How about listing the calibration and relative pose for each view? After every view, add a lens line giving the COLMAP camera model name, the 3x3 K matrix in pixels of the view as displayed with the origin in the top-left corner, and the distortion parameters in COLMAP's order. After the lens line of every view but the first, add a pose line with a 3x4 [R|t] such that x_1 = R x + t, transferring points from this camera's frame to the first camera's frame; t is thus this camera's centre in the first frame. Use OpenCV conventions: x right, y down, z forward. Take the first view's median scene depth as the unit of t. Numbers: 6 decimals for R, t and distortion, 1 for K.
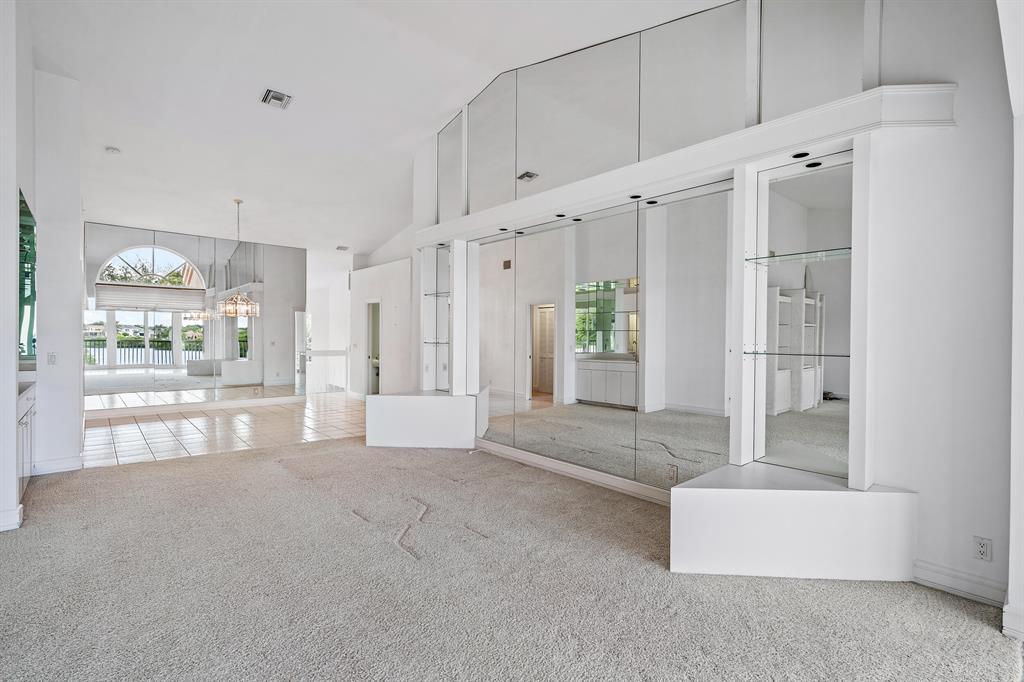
lens RADIAL K [[485.2, 0, 512.0], [0, 485.2, 341.0], [0, 0, 1]] dist [0.003571, 0.000351]
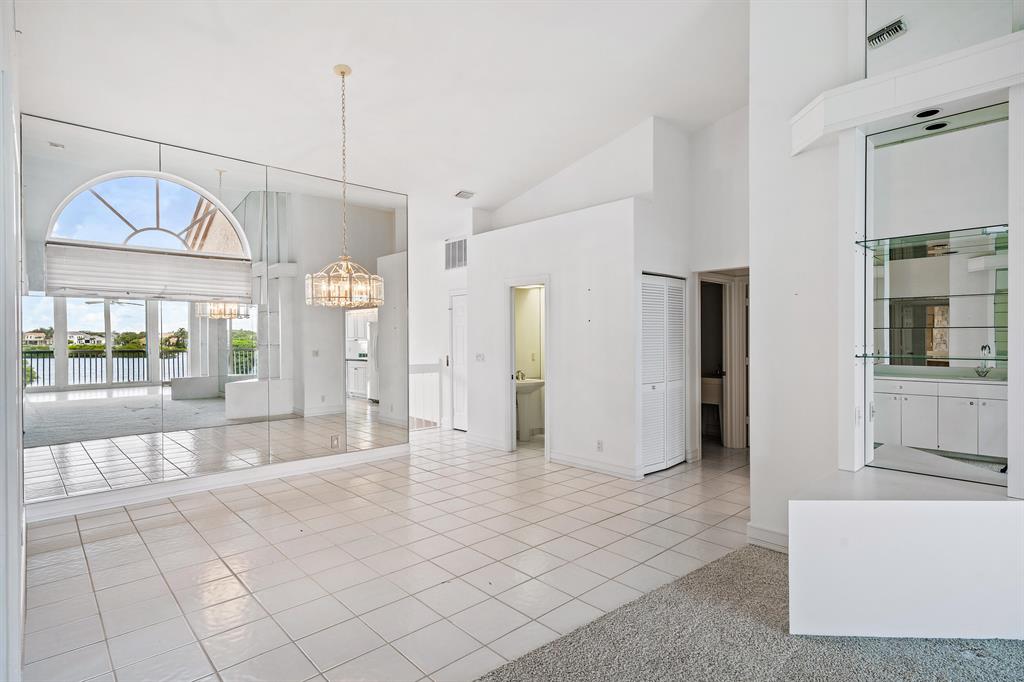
lens RADIAL K [[518.2, 0, 512.0], [0, 518.2, 341.0], [0, 0, 1]] dist [-0.002826, -0.000839]
pose [[0.999242, -0.011897, 0.037053, -0.193865], [0.012132, 0.999908, -0.006141, -0.003948], [-0.036977, 0.006585, 0.999294, 0.221490]]
